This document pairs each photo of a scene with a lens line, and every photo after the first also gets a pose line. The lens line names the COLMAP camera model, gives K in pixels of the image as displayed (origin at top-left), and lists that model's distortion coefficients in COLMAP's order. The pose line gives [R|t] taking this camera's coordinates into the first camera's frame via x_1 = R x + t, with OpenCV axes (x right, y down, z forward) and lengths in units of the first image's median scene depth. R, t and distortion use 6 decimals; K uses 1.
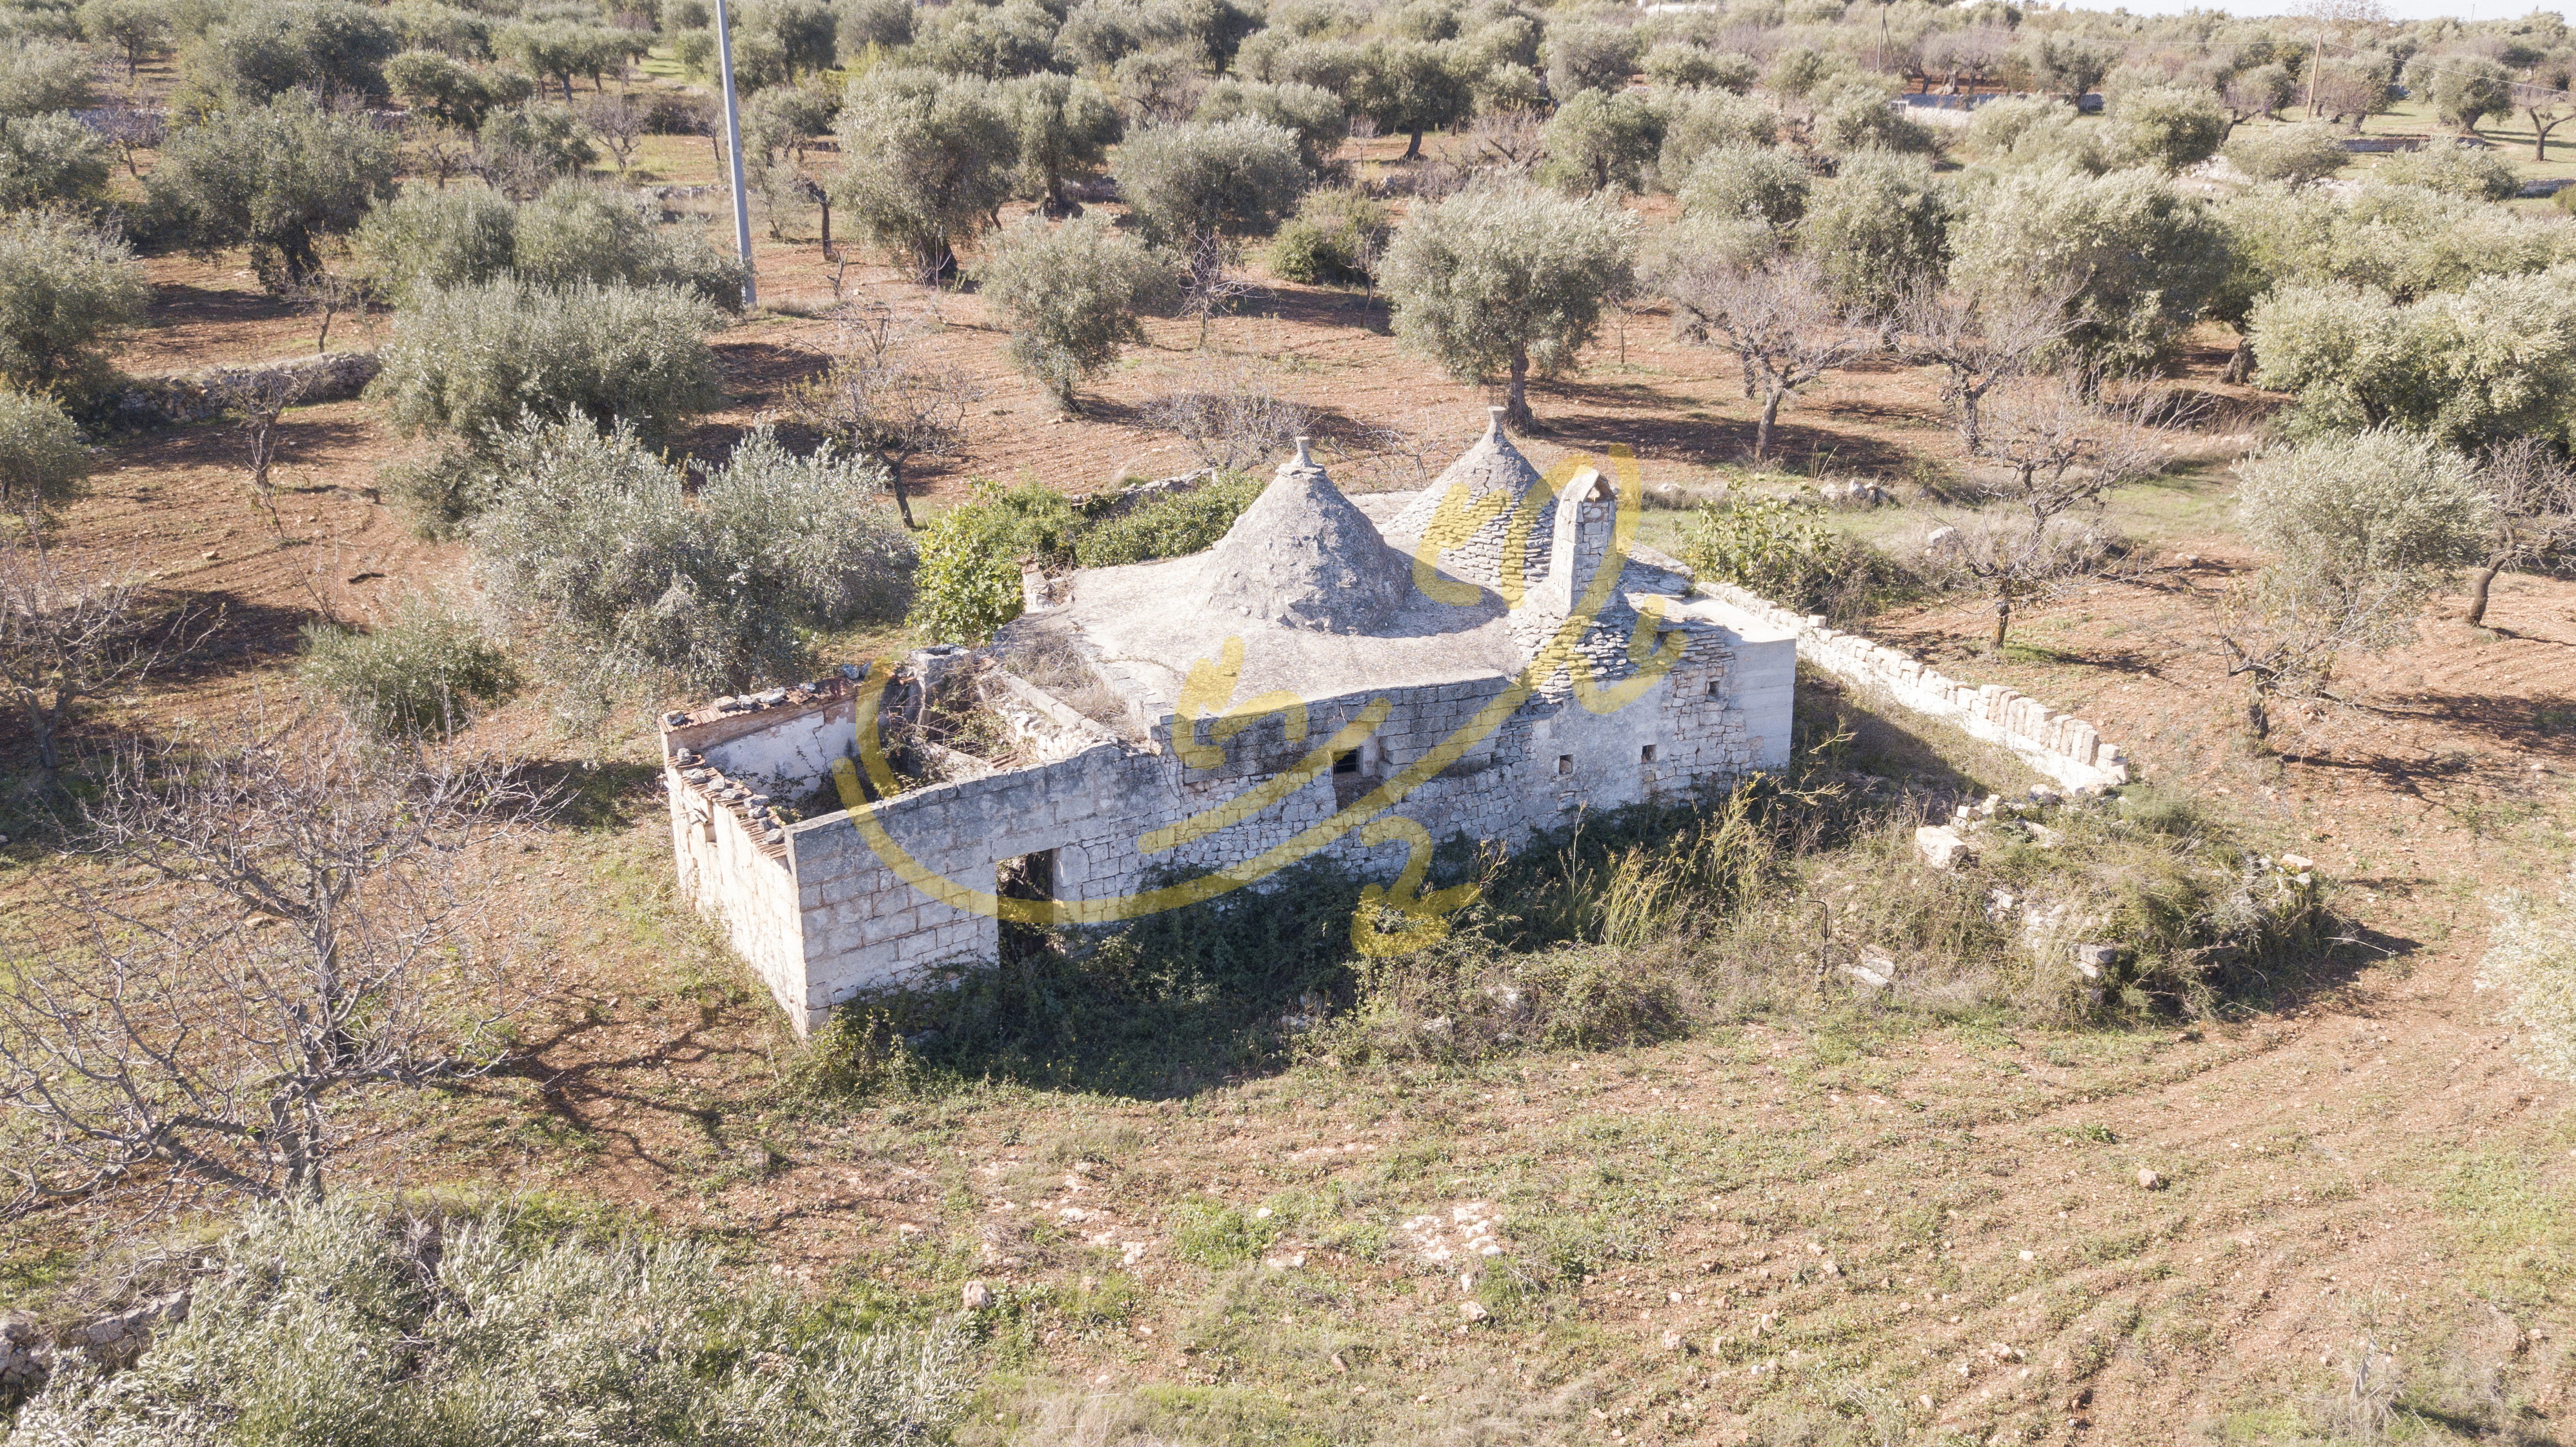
lens RADIAL K [[2024.4, 0, 1294.4], [0, 2024.4, 675.6], [0, 0, 1]] dist [-0.004180, -0.006629]
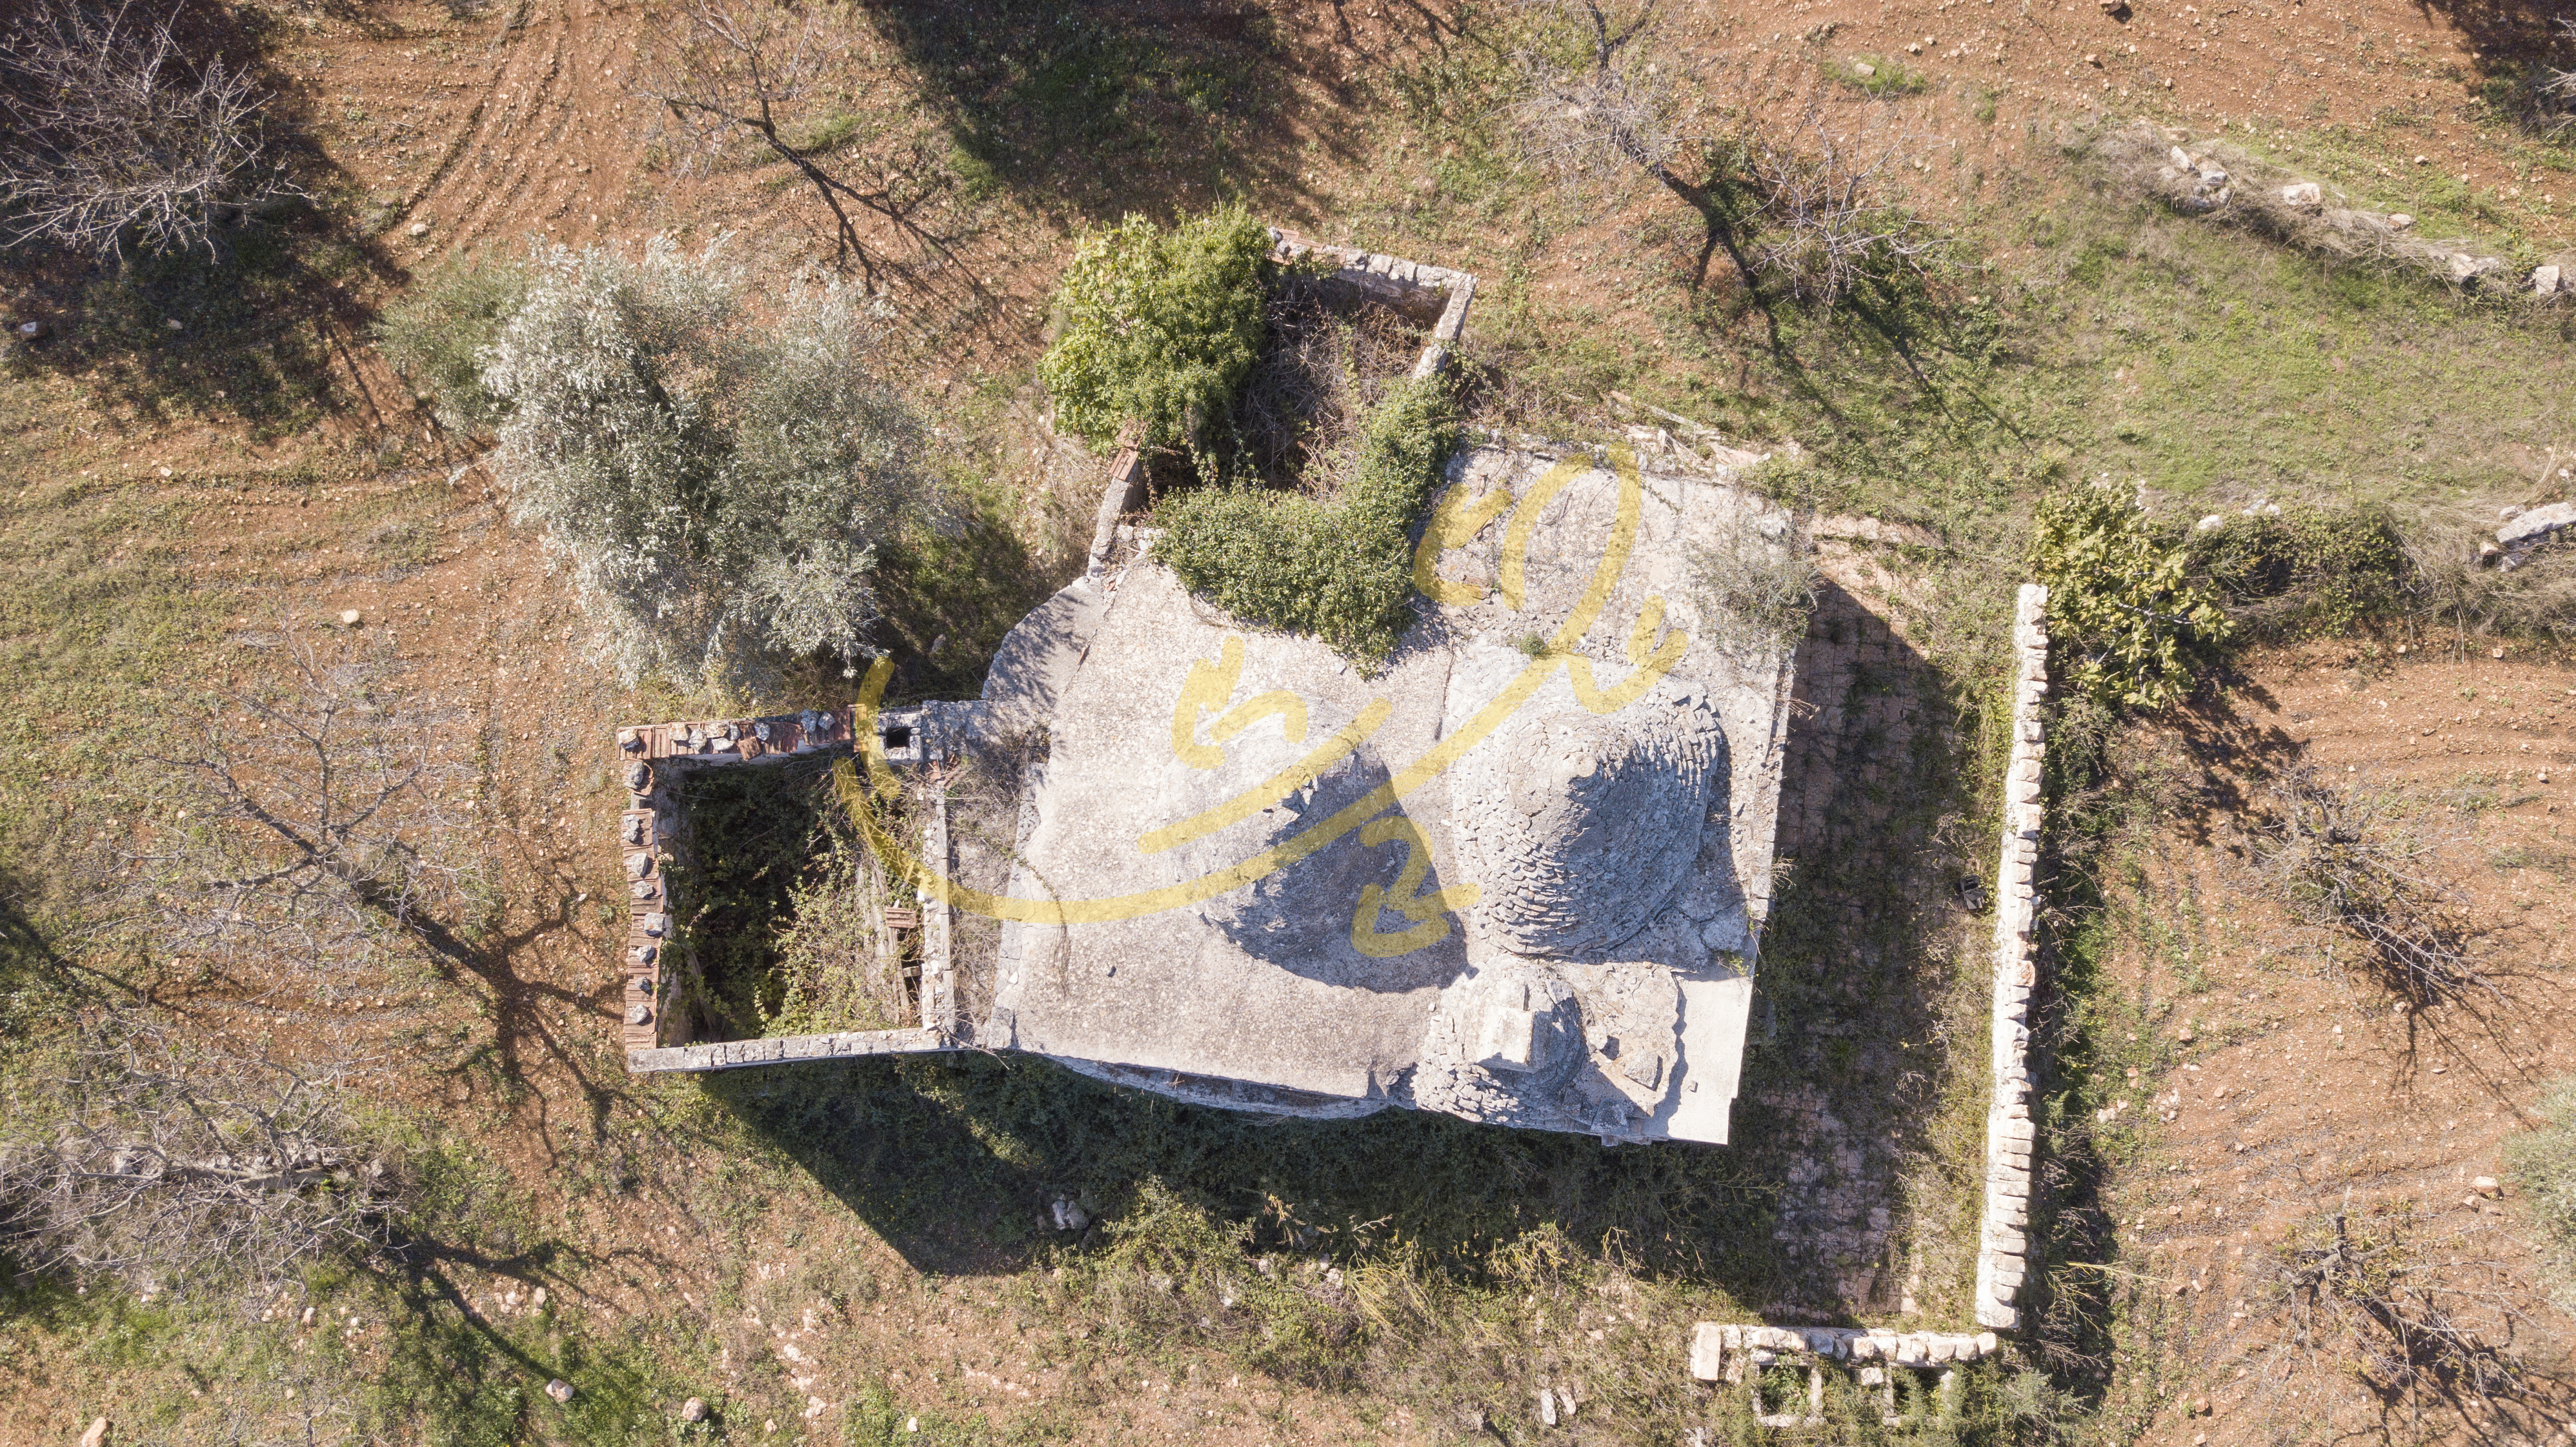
lens RADIAL K [[1990.6, 0, 1295.2], [0, 1990.6, 721.5], [0, 0, 1]] dist [0.002144, 0.003190]
pose [[0.865282, 0.495099, -0.078513, 0.062056], [-0.166674, 0.431863, 0.886405, -0.925816], [0.472765, -0.753904, 0.456203, 0.693173]]
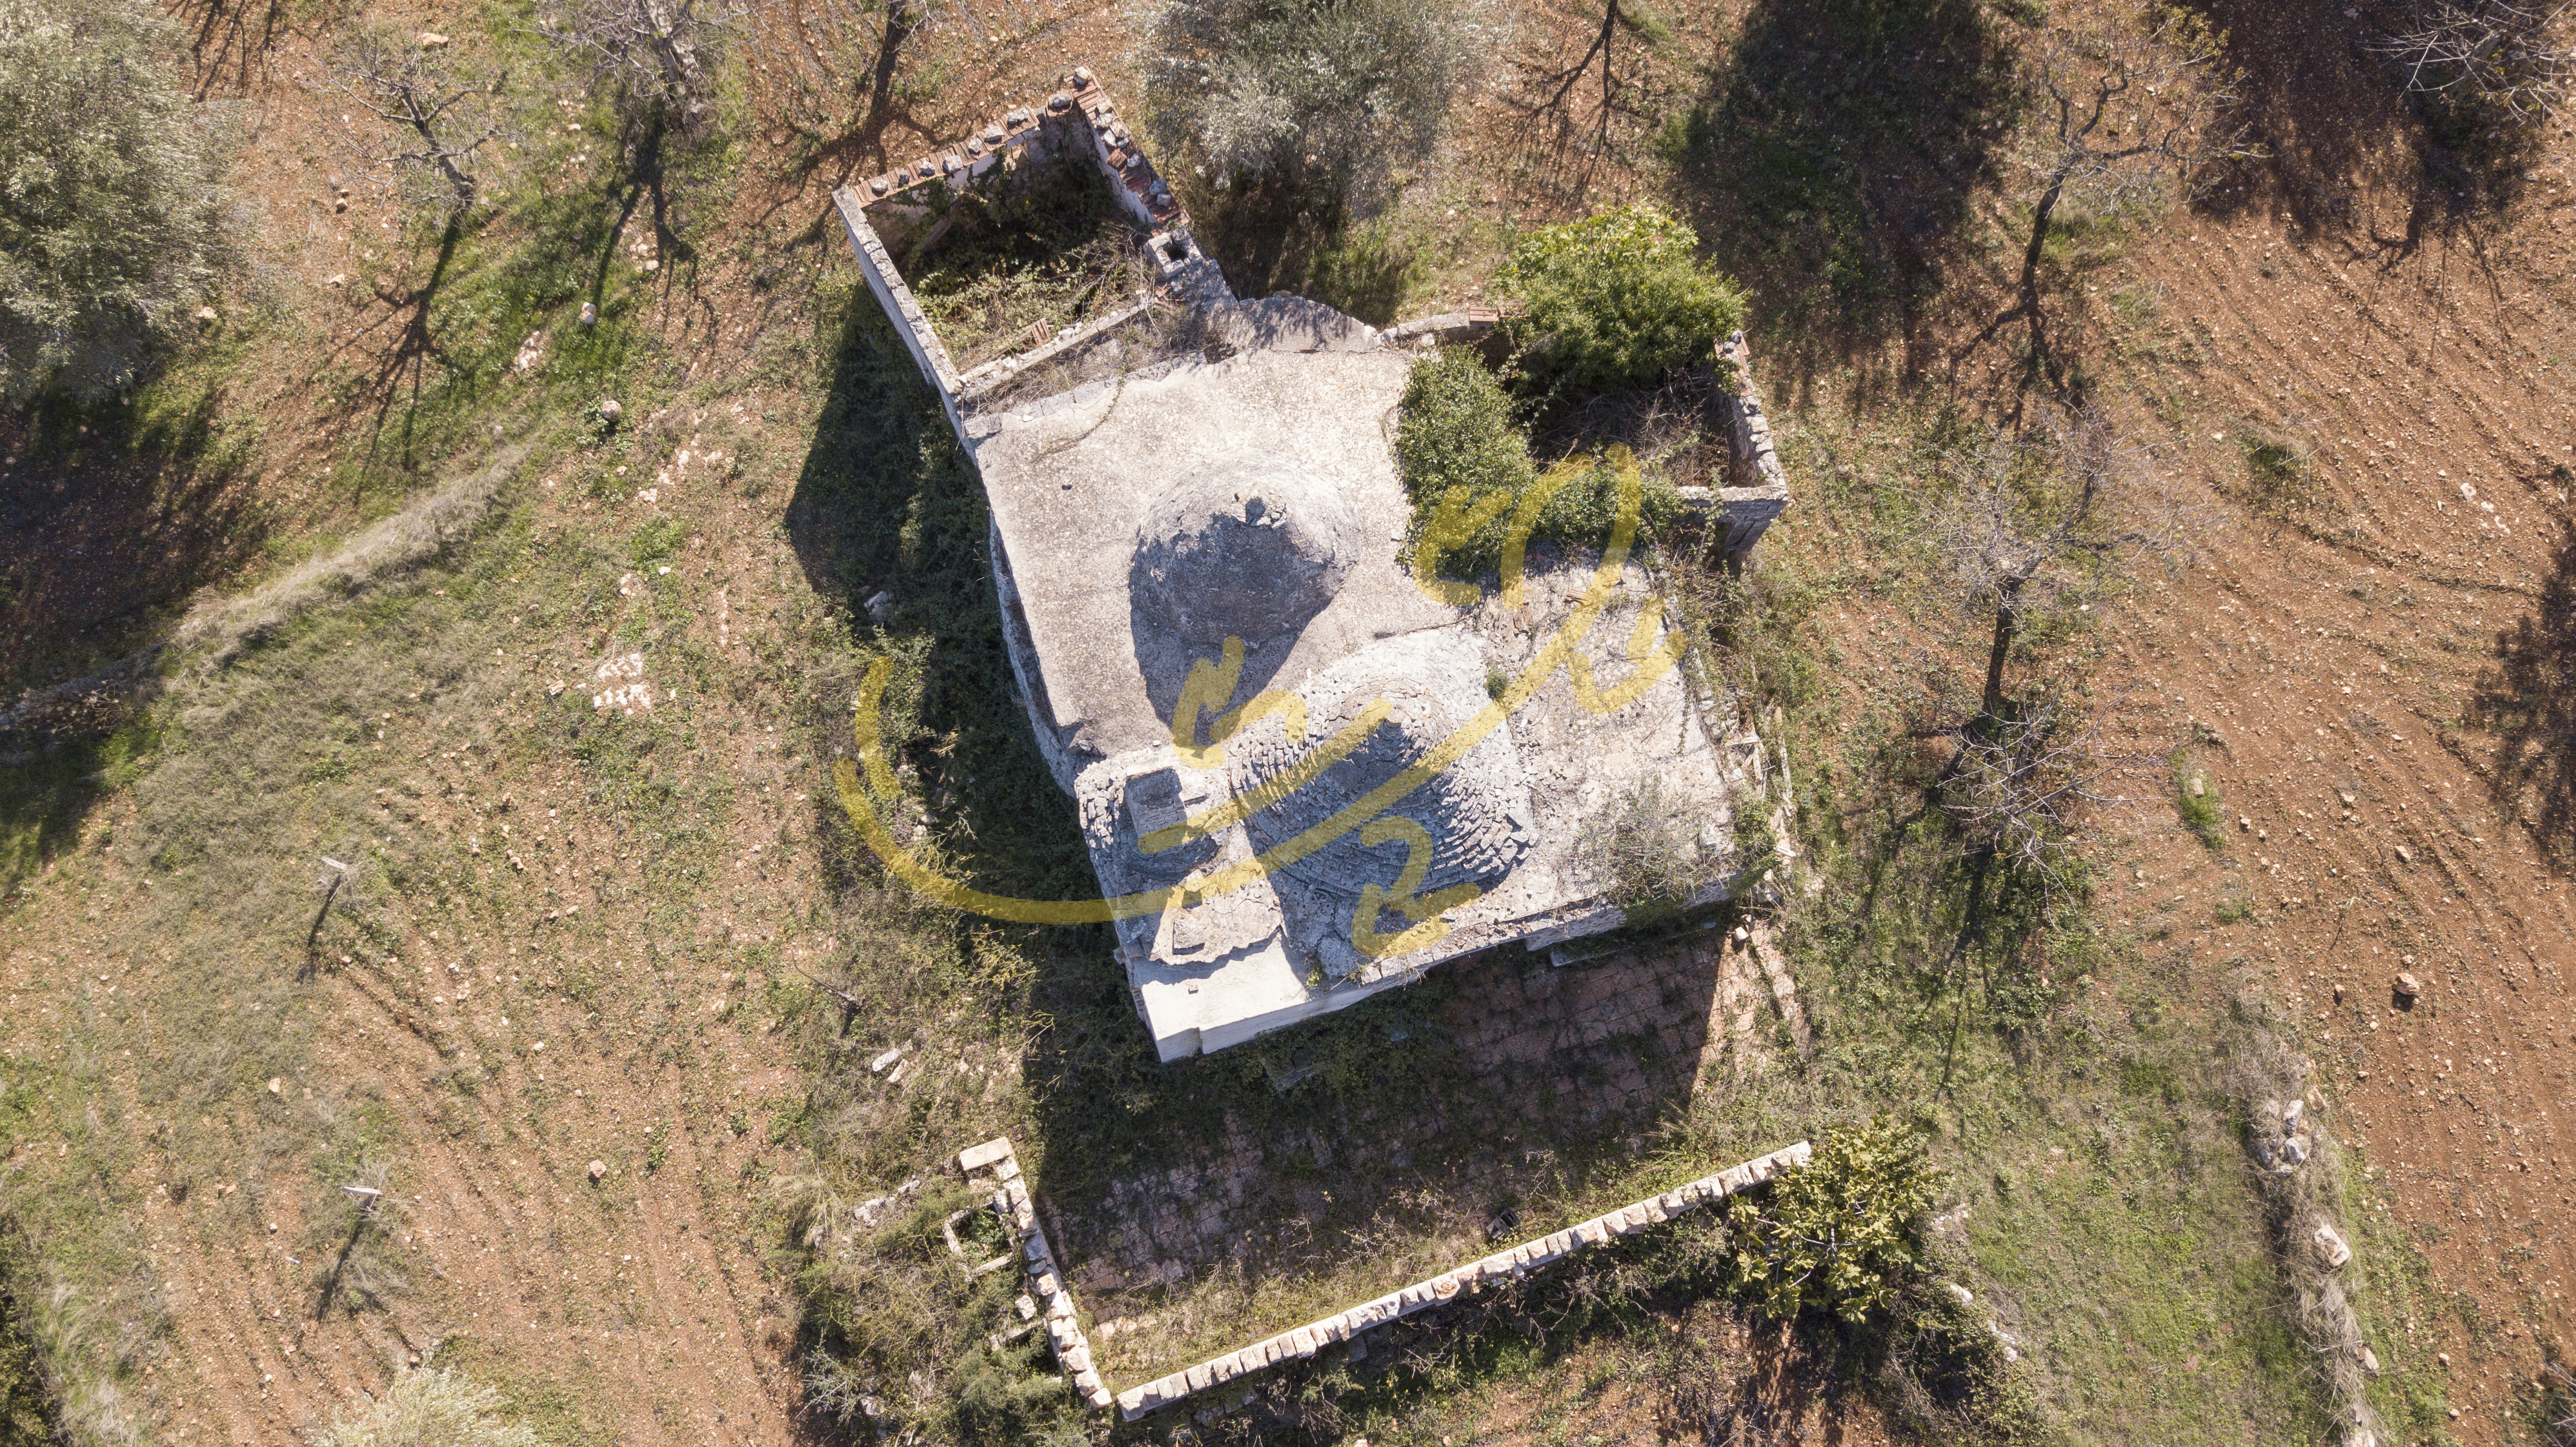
lens RADIAL K [[2051.5, 0, 1278.7], [0, 2051.5, 686.5], [0, 0, 1]] dist [0.007414, -0.008851]
pose [[-0.078224, 0.950378, -0.301102, 0.407034], [-0.326957, 0.260866, 0.908322, -1.041966], [0.941796, 0.169500, 0.290326, 0.799756]]
